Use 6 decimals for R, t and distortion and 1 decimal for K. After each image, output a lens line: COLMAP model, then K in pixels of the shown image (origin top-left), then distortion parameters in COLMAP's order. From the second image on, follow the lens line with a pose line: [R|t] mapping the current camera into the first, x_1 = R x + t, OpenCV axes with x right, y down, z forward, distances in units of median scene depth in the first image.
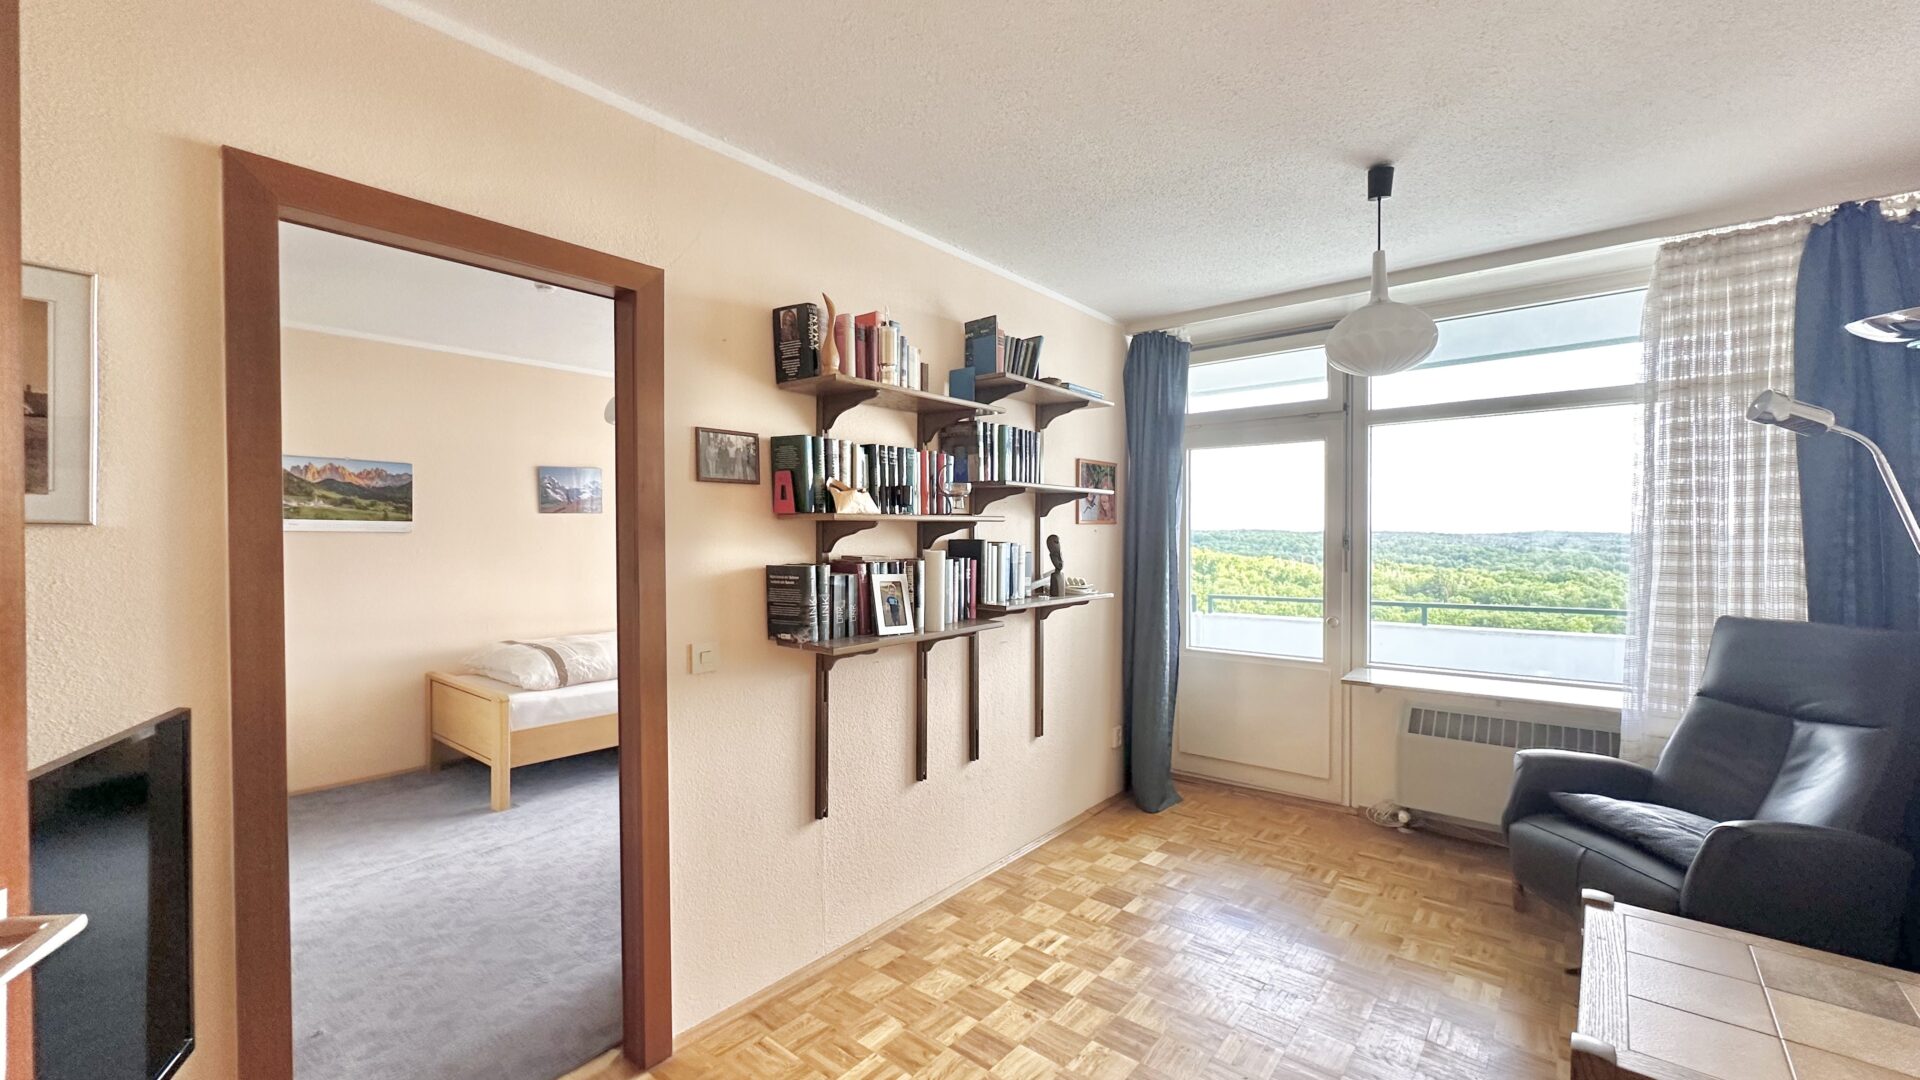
lens RADIAL K [[772.8, 0, 956.0], [0, 772.8, 537.5], [0, 0, 1]] dist [-0.005544, 0.001096]
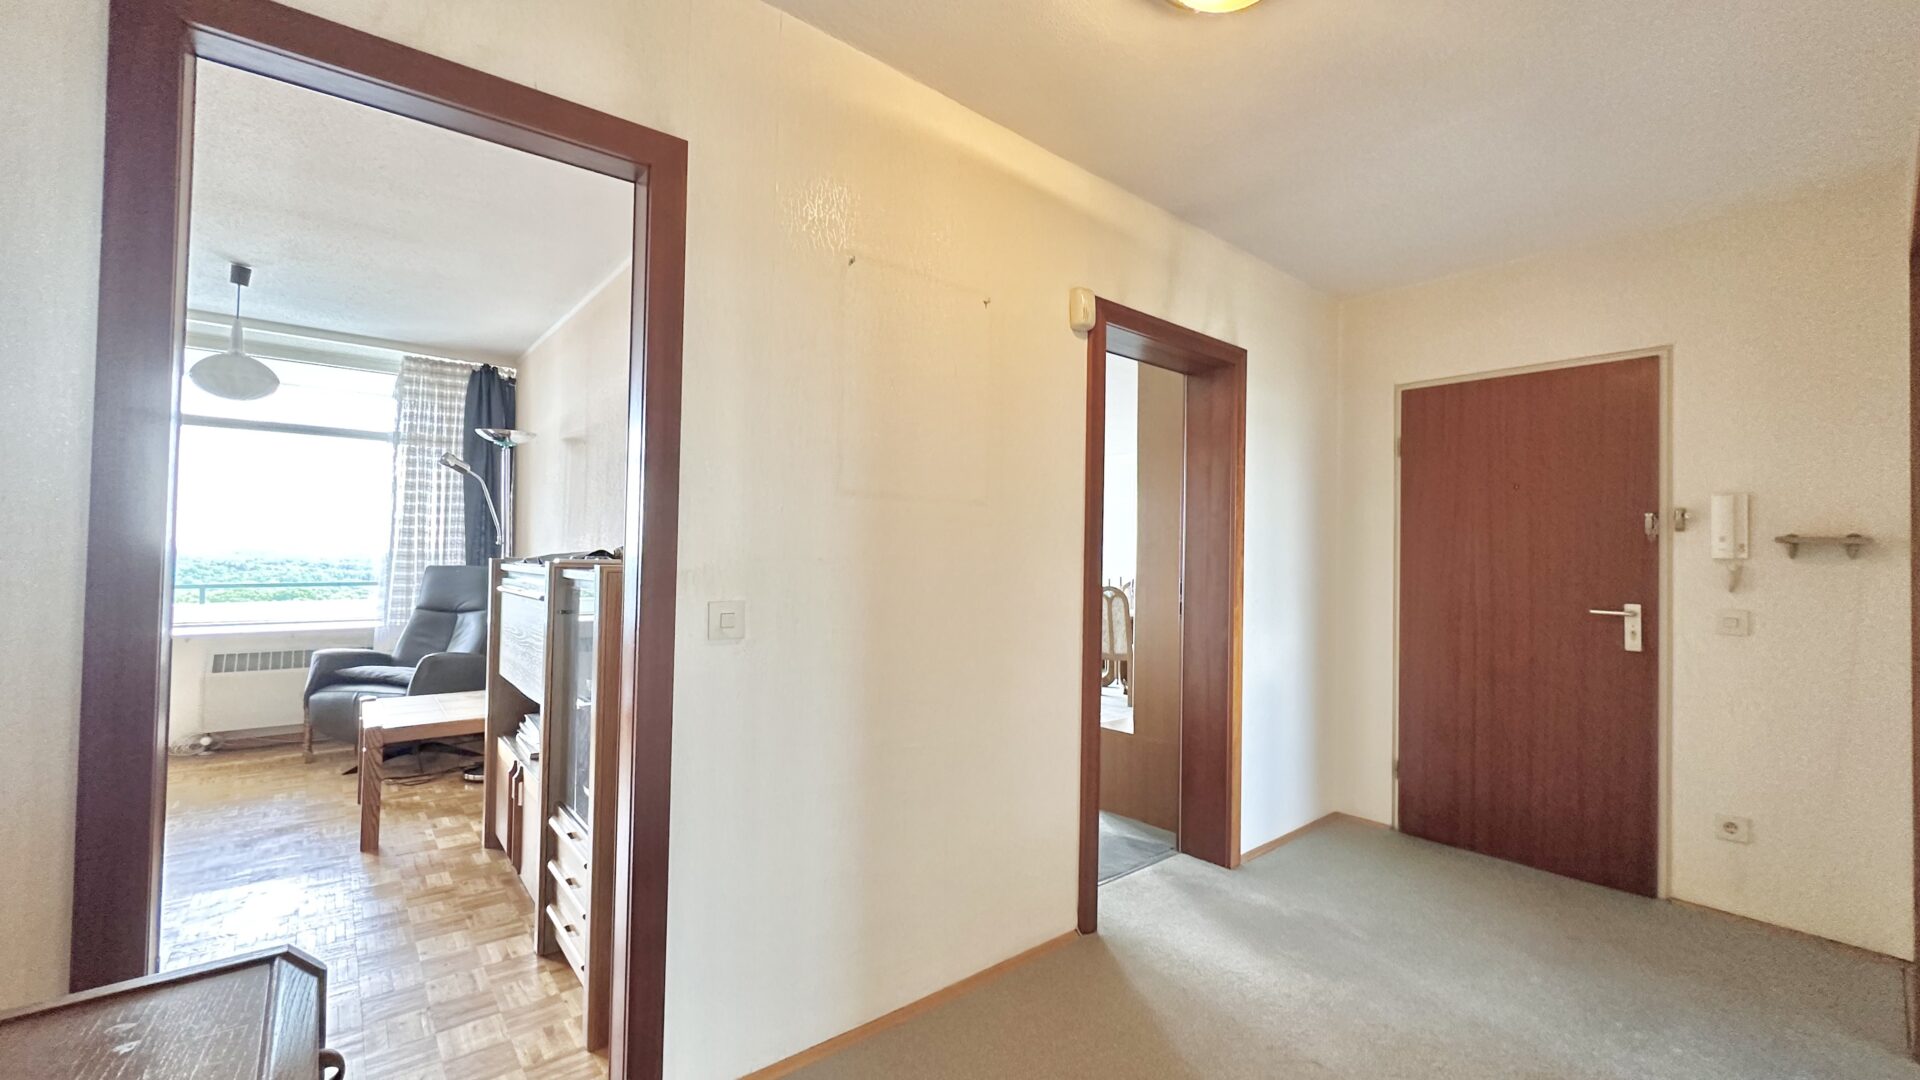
lens RADIAL K [[772.8, 0, 964.9], [0, 772.8, 547.9], [0, 0, 1]] dist [-0.005544, 0.001096]
pose [[0.184208, 0.020708, 0.982669, -0.581172], [-0.013573, 0.999736, -0.018523, 0.073277], [-0.982794, -0.009926, 0.184440, -0.600497]]
